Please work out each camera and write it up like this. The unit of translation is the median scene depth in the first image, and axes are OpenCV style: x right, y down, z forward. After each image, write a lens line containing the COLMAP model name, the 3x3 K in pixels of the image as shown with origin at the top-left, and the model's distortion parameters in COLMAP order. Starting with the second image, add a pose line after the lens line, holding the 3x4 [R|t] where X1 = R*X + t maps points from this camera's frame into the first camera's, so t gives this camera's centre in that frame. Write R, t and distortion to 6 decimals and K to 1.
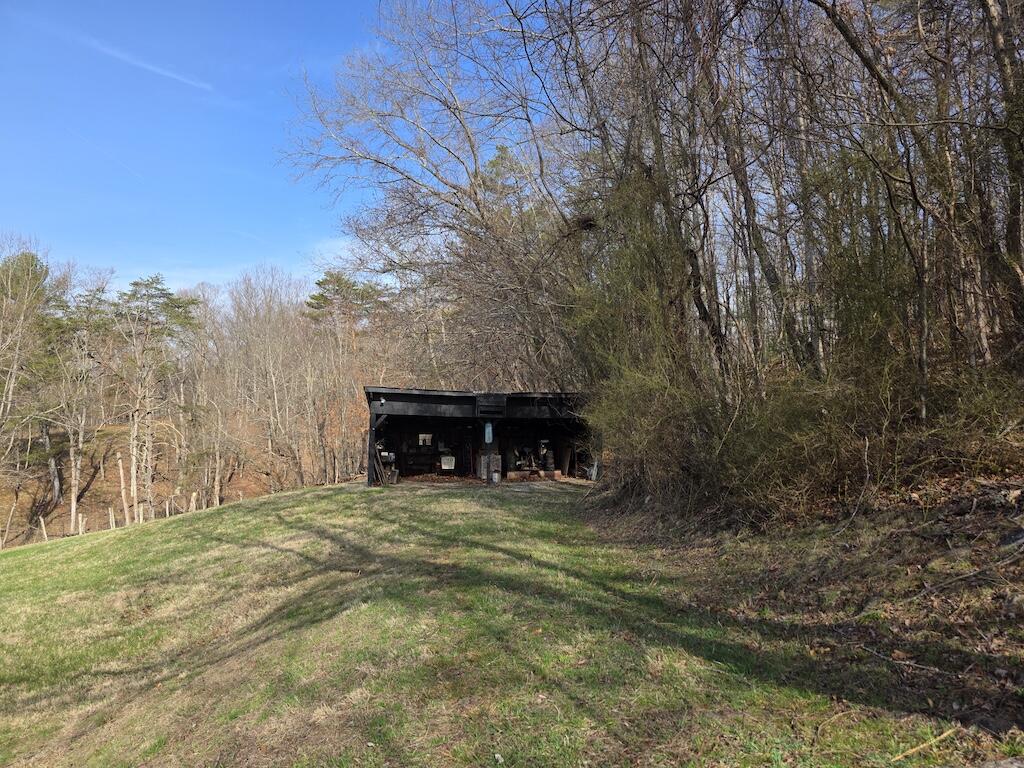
lens RADIAL K [[672.4, 0, 512.2], [0, 672.4, 385.1], [0, 0, 1]] dist [0.044552, -0.033681]
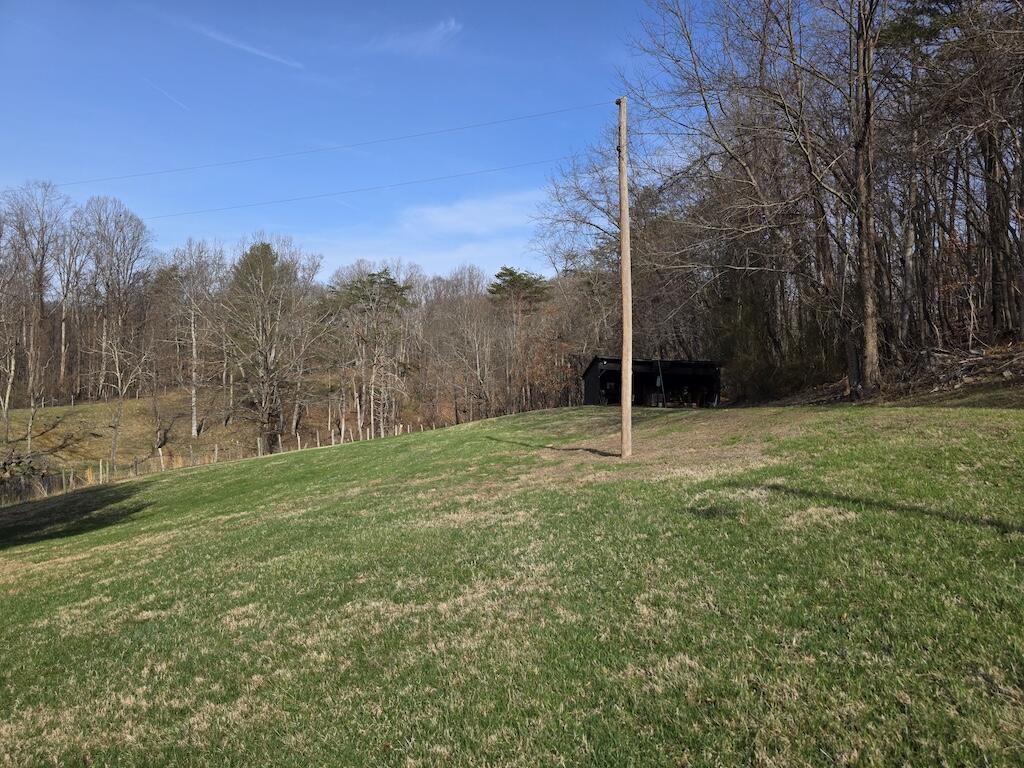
lens RADIAL K [[672.4, 0, 512.3], [0, 672.4, 382.8], [0, 0, 1]] dist [0.044552, -0.033681]
pose [[0.991785, 0.033710, -0.123393, -0.213575], [-0.027644, 0.998339, 0.050544, -0.009178], [0.124892, -0.046718, 0.991070, -0.960551]]
